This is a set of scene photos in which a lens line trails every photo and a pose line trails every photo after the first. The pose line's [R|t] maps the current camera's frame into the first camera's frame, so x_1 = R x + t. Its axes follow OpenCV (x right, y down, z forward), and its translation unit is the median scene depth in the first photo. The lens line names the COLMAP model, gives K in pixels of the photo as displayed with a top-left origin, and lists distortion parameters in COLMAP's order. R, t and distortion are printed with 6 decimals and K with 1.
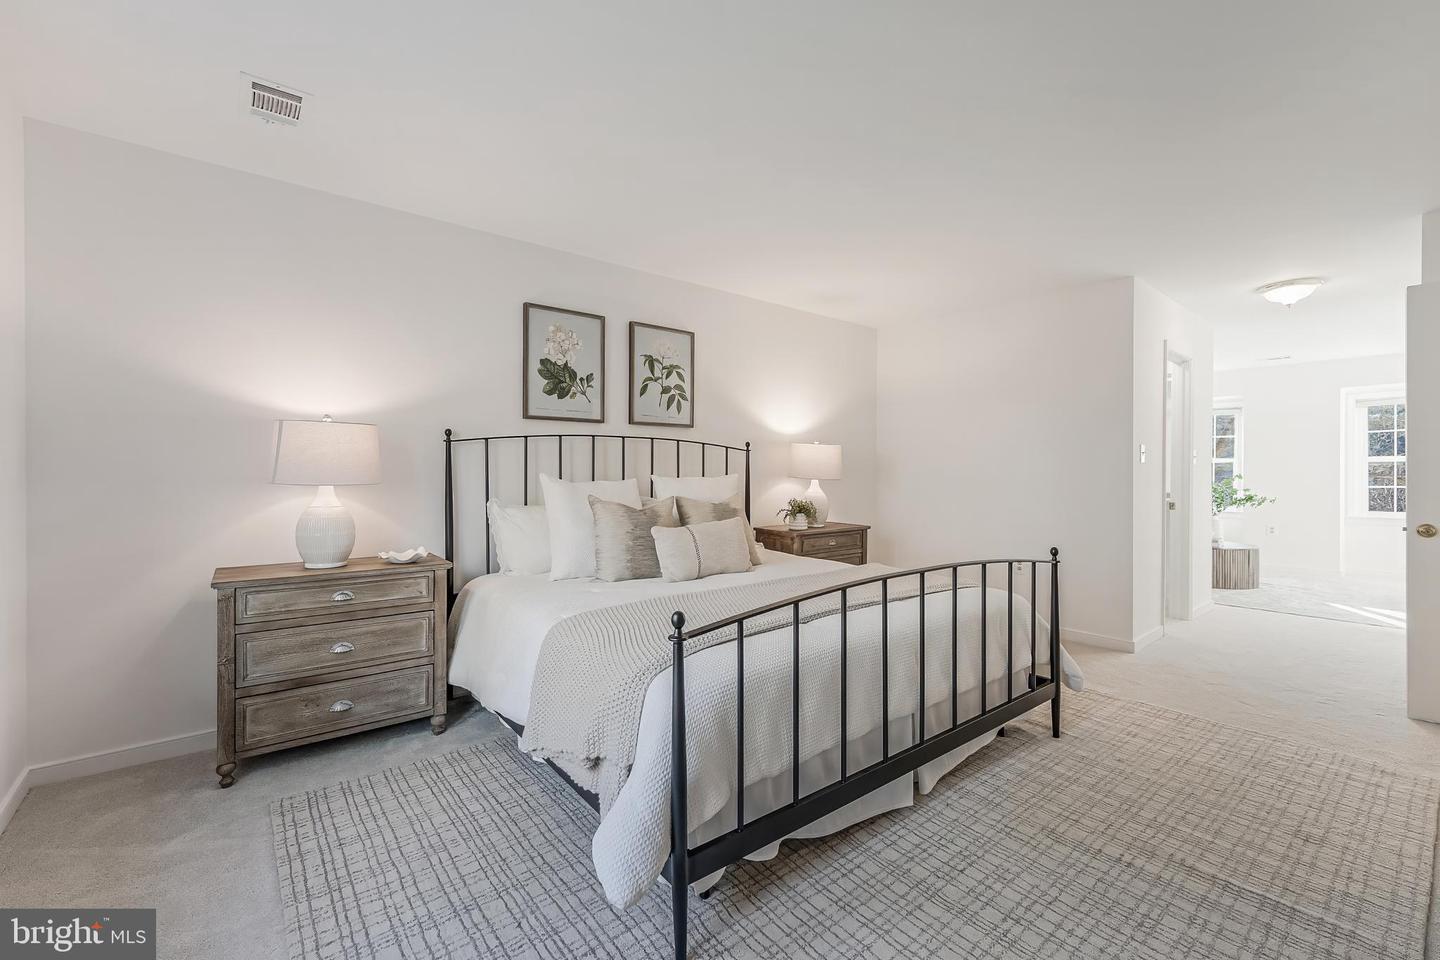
lens RADIAL K [[636.0, 0, 696.8], [0, 636.0, 466.5], [0, 0, 1]] dist [0.000420, -0.001057]
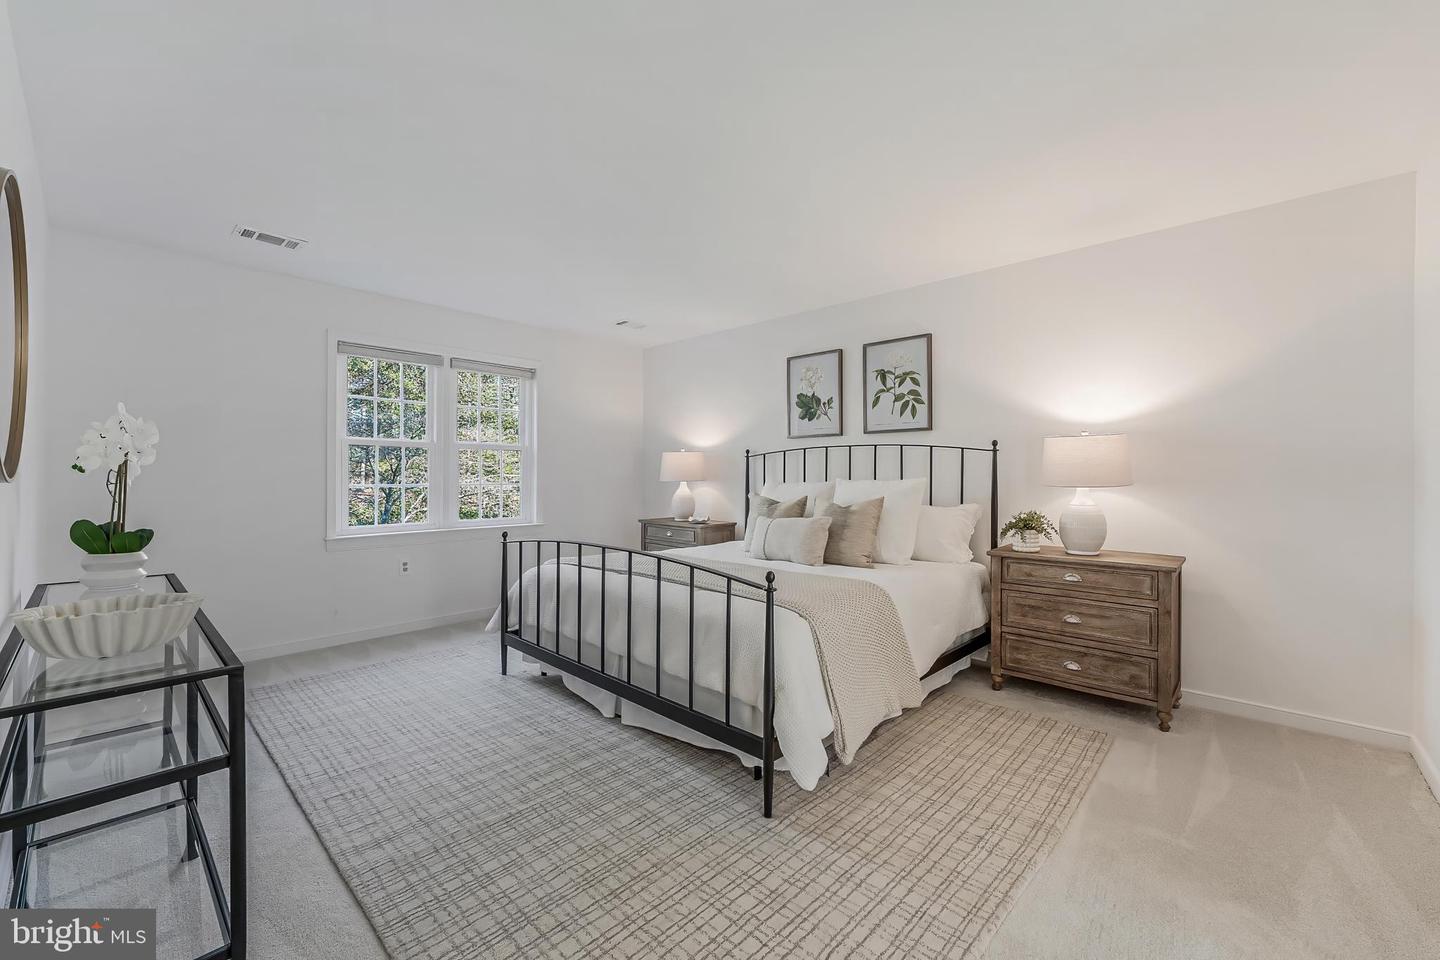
lens RADIAL K [[578.9, 0, 723.6], [0, 578.9, 480.5], [0, 0, 1]] dist [-0.000468, -0.000329]
pose [[0.116963, 0.007756, -0.993106, 0.895646], [0.004677, 0.999954, 0.008361, 0.007505], [0.993125, -0.005622, 0.116922, 0.617415]]
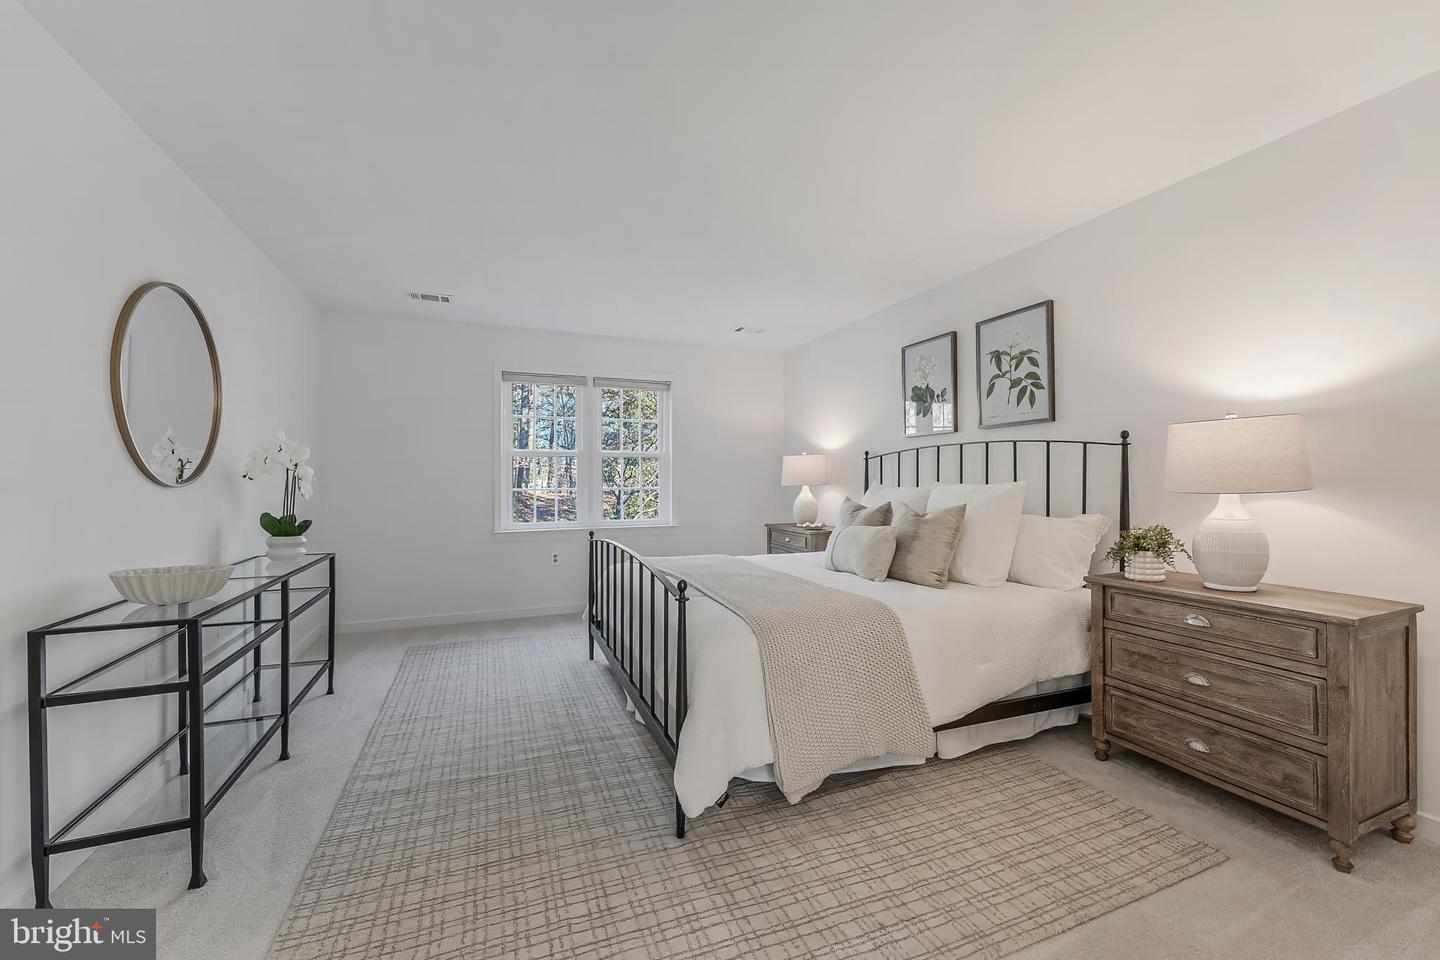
lens RADIAL K [[578.9, 0, 717.2], [0, 578.9, 484.9], [0, 0, 1]] dist [-0.000468, -0.000329]
pose [[-0.311255, 0.008229, -0.950291, 0.848898], [0.009371, 0.999940, 0.005590, 0.009600], [0.950280, -0.007165, -0.311313, 0.885159]]
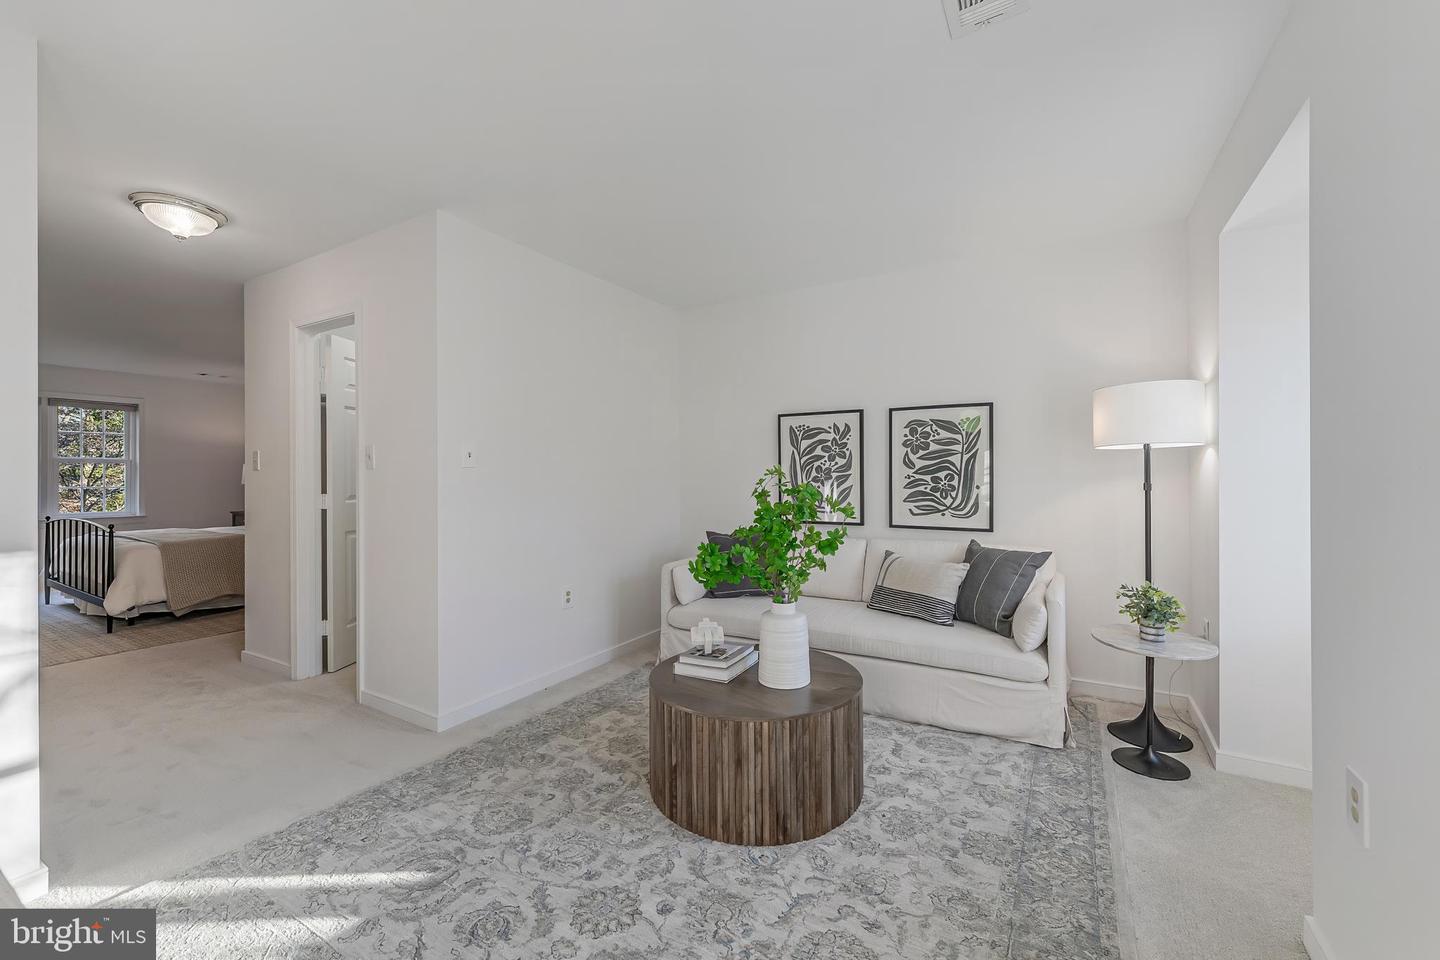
lens RADIAL K [[578.9, 0, 726.6], [0, 578.9, 476.7], [0, 0, 1]] dist [-0.000468, -0.000329]
pose [[0.336522, 0.003589, -0.941669, 1.854638], [0.006582, 0.999959, 0.006163, -0.006055], [0.941653, -0.008272, 0.336485, 1.454951]]
